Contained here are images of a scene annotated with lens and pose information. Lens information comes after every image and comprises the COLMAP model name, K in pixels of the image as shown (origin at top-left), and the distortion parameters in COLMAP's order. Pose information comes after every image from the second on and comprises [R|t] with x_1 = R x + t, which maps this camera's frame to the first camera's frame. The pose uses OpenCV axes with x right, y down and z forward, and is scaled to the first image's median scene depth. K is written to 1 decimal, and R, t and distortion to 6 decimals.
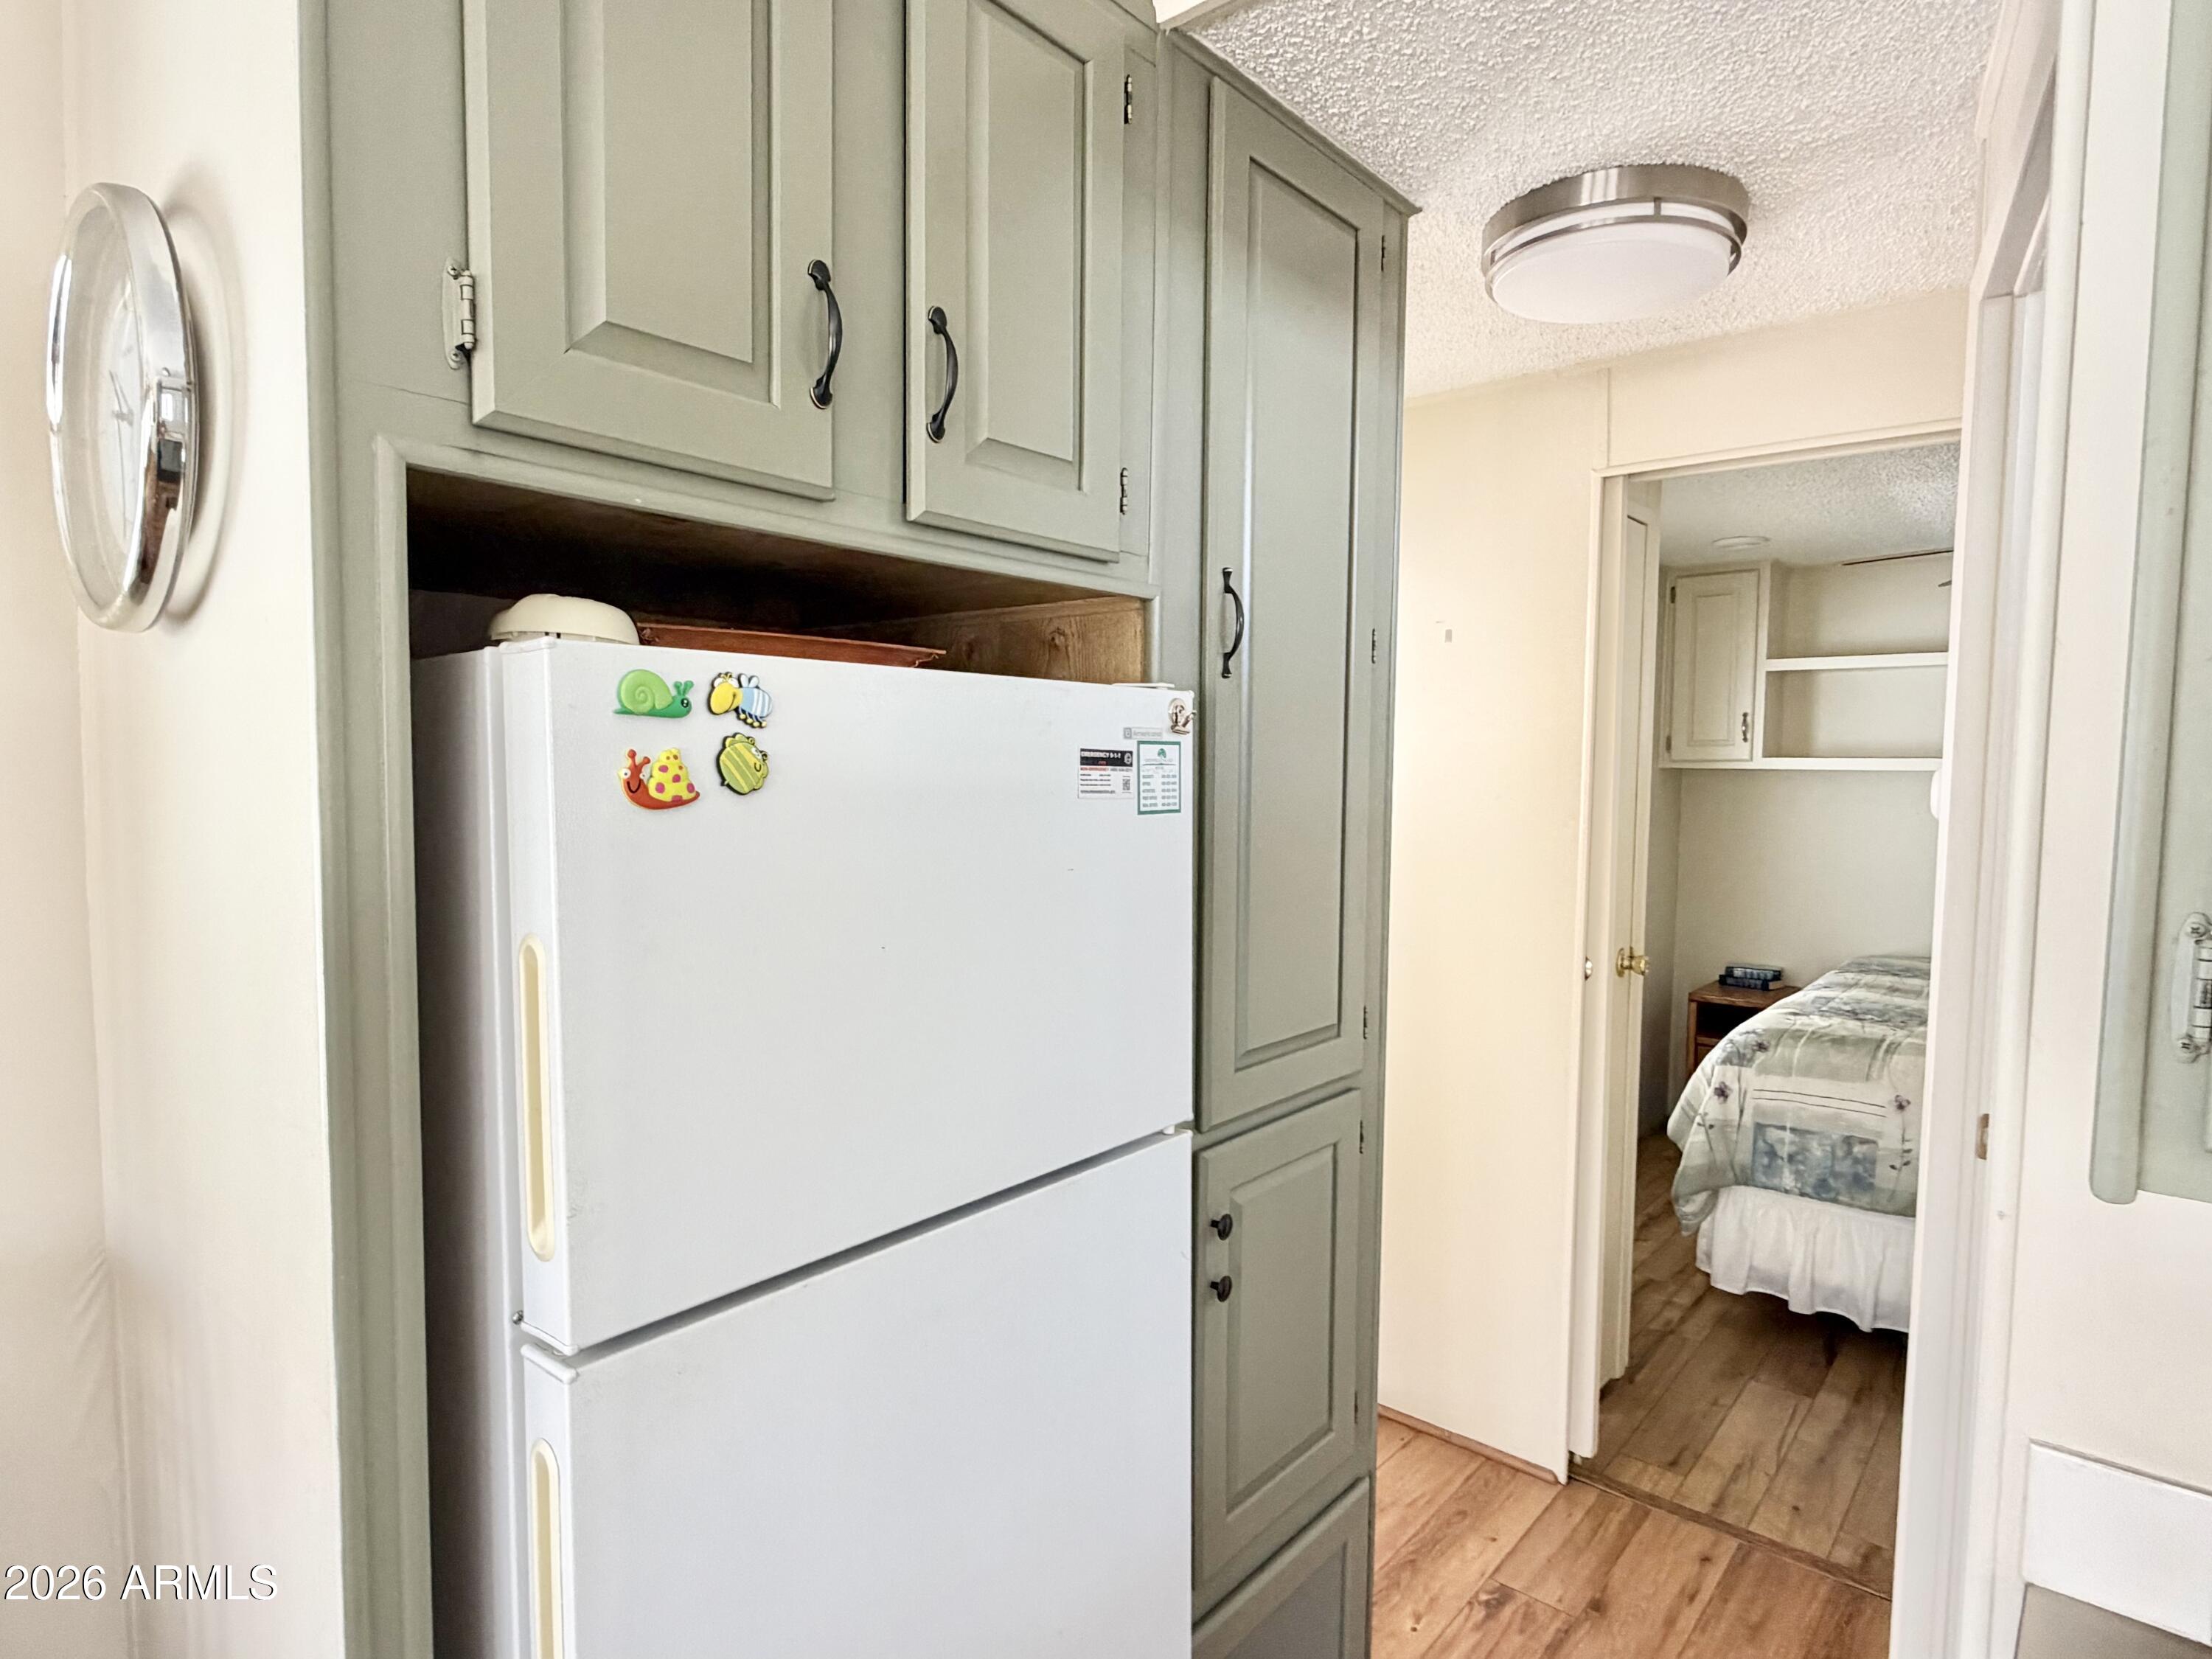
lens RADIAL K [[1230.6, 0, 1100.3], [0, 1230.6, 845.7], [0, 0, 1]] dist [-0.000348, 0.000569]
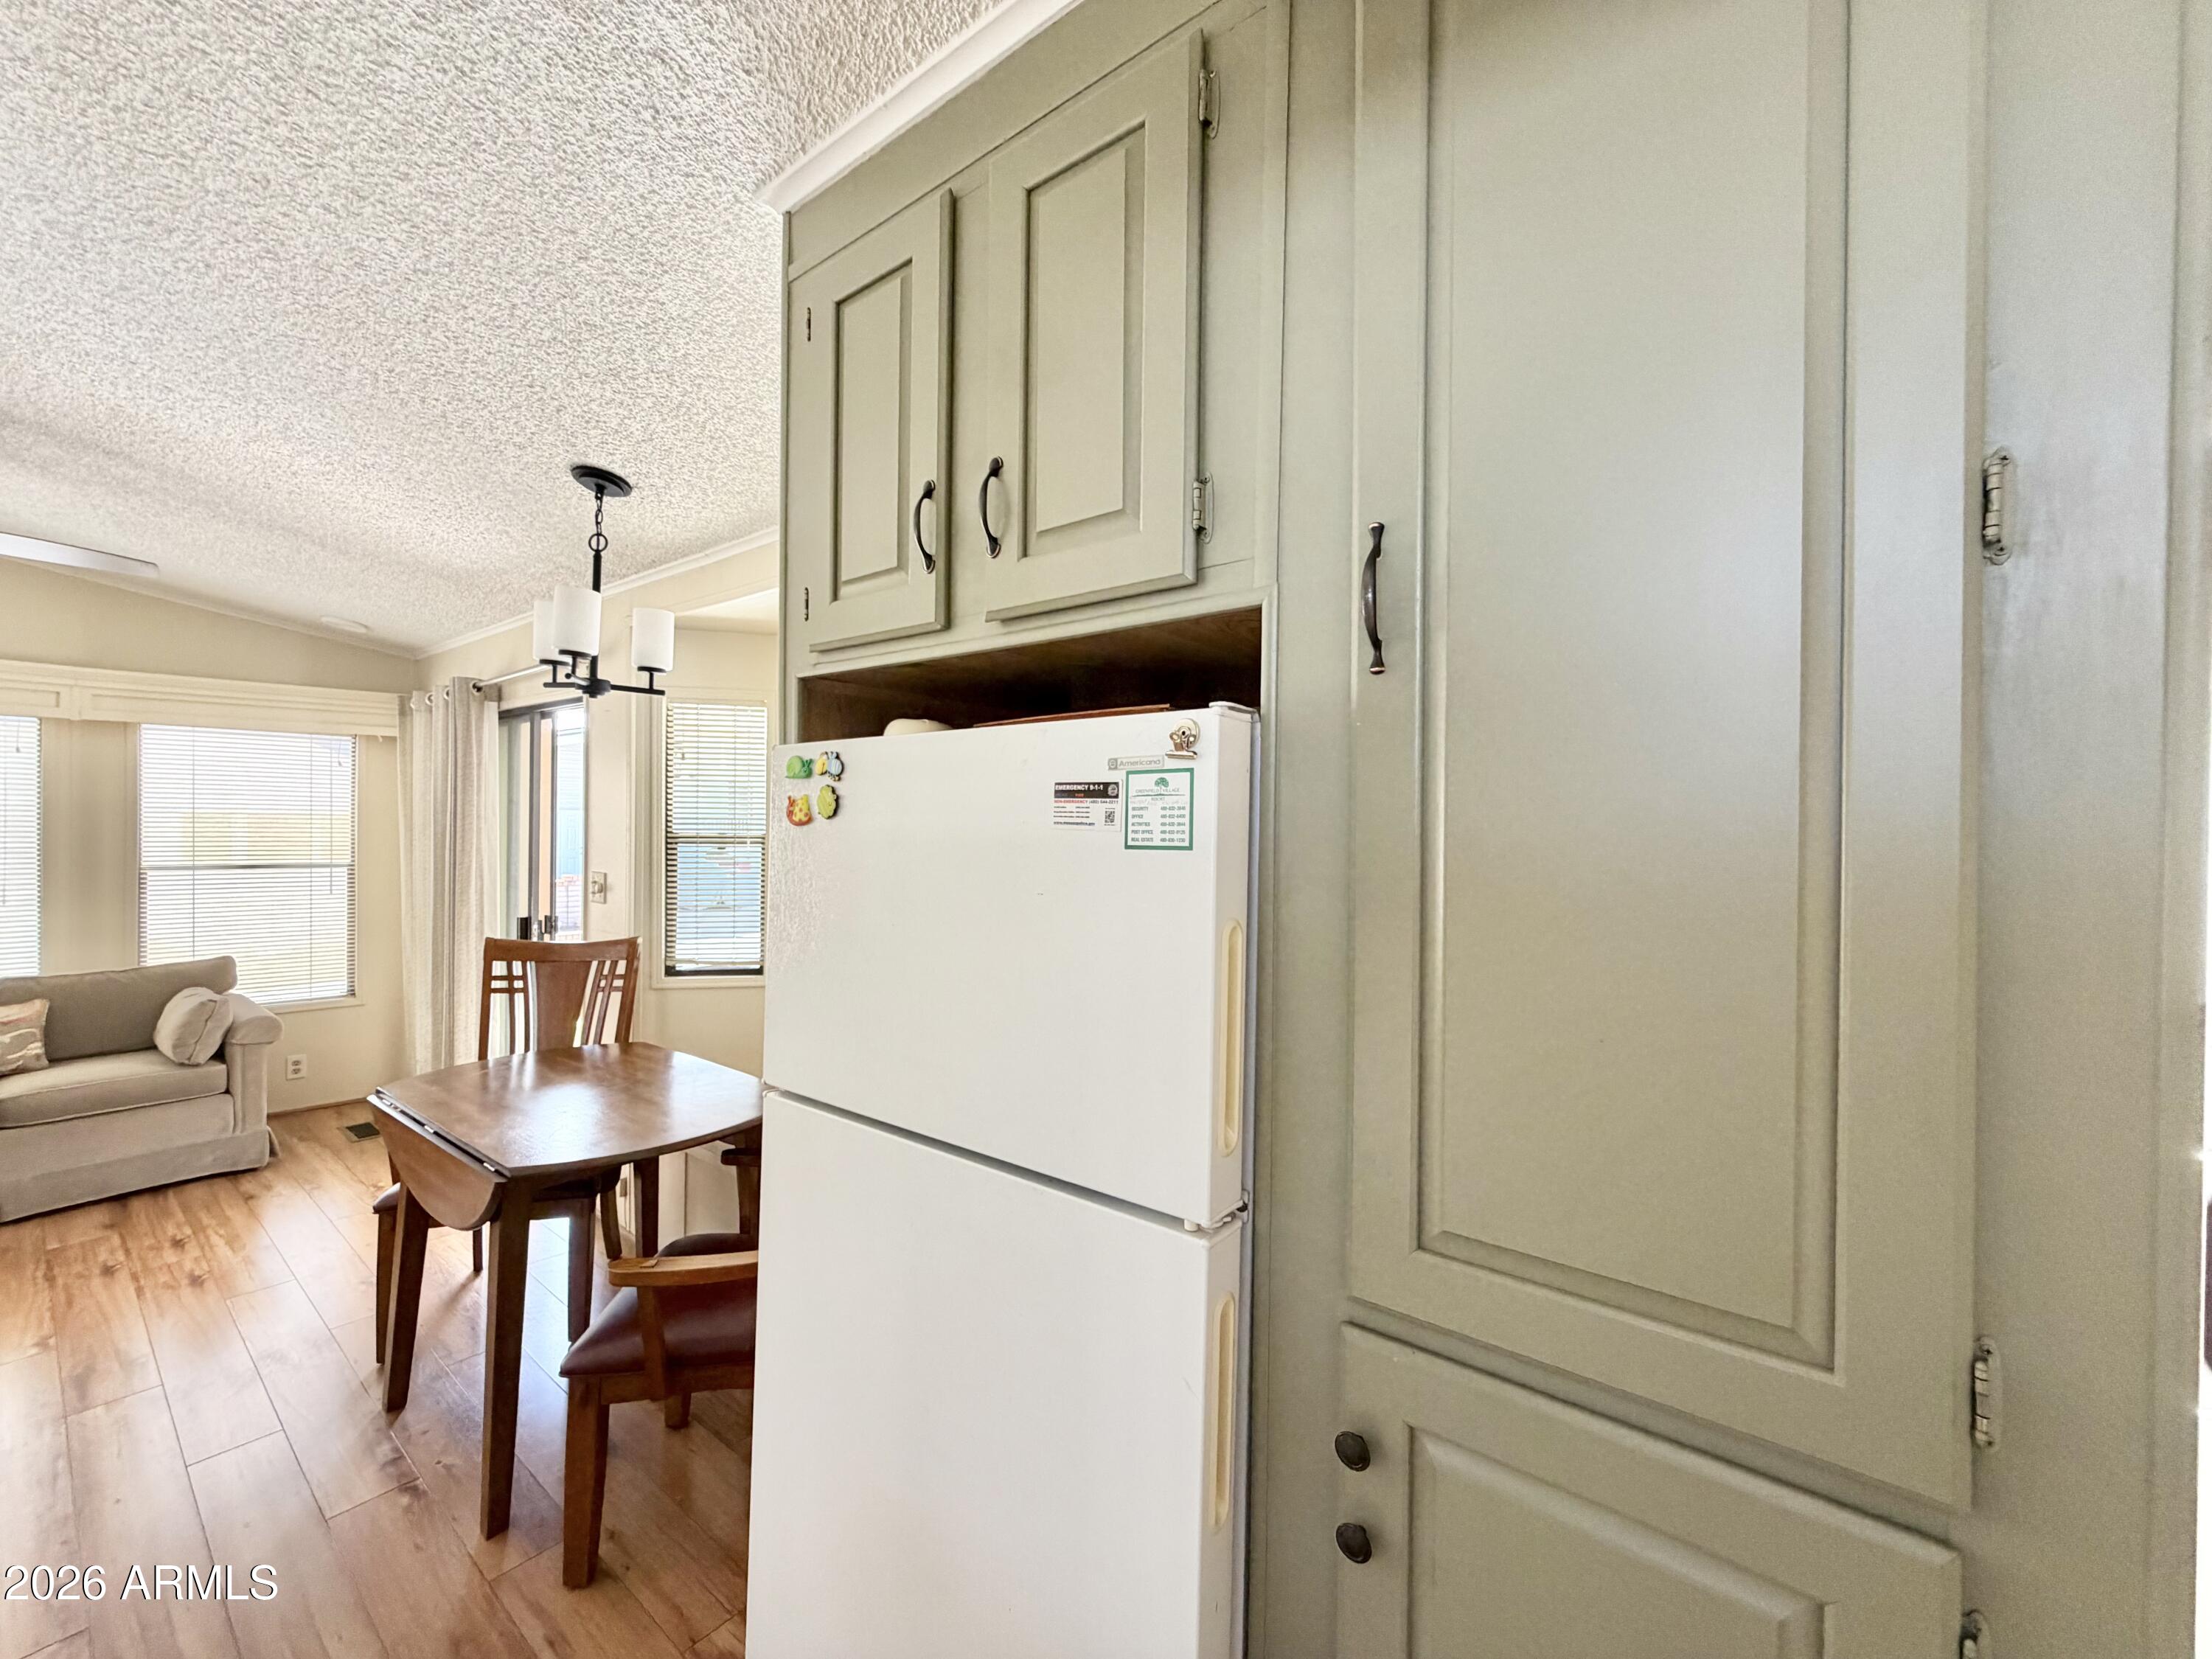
lens RADIAL K [[889.5, 0, 1101.6], [0, 889.5, 833.8], [0, 0, 1]] dist [-0.003056, -0.000482]
pose [[0.026436, 0.001162, -0.999650, 0.722510], [-0.078175, 0.996939, -0.000908, -0.035192], [0.996589, 0.078172, 0.026446, 0.976574]]
